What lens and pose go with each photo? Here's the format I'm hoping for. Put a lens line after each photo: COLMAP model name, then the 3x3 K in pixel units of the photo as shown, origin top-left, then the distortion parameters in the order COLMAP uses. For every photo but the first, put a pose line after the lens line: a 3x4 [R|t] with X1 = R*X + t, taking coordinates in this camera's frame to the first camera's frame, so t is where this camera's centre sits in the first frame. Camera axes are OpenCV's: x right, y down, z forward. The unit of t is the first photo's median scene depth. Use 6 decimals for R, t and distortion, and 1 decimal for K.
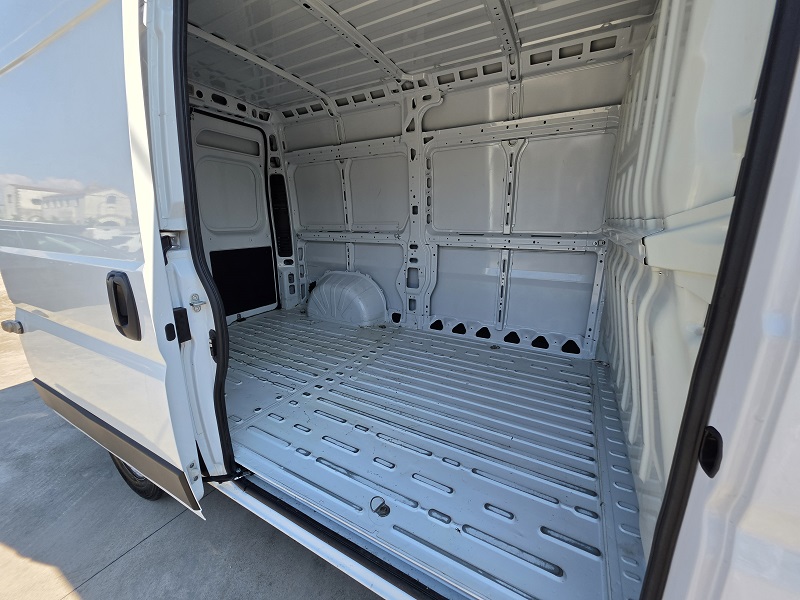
lens RADIAL K [[317.8, 0, 397.1], [0, 317.8, 298.6], [0, 0, 1]] dist [0.000393, 0.000033]
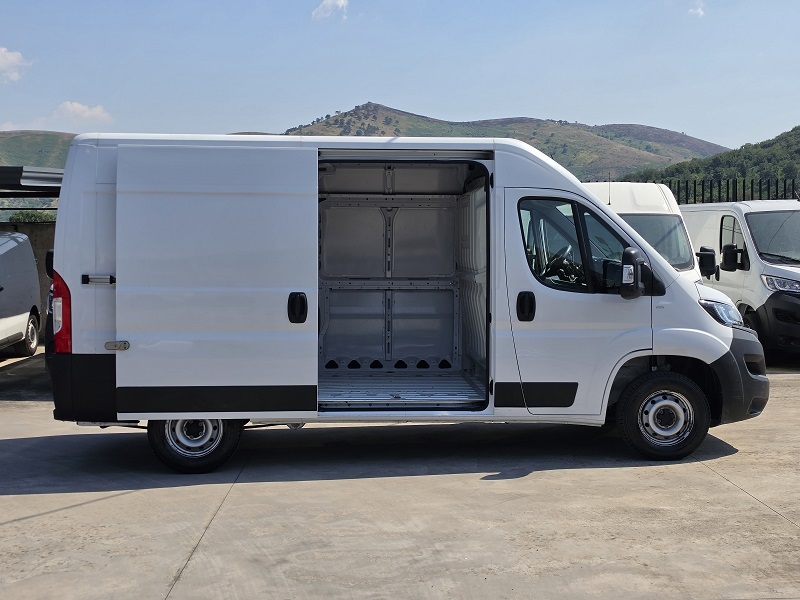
lens RADIAL K [[1091.8, 0, 400.3], [0, 1091.8, 300.0], [0, 0, 1]] dist [0.093081, 0.000000]
pose [[0.846760, -0.020715, 0.531571, -1.890918], [0.122379, 0.980027, -0.156750, 0.555737], [-0.517707, 0.197783, 0.832383, -2.553994]]
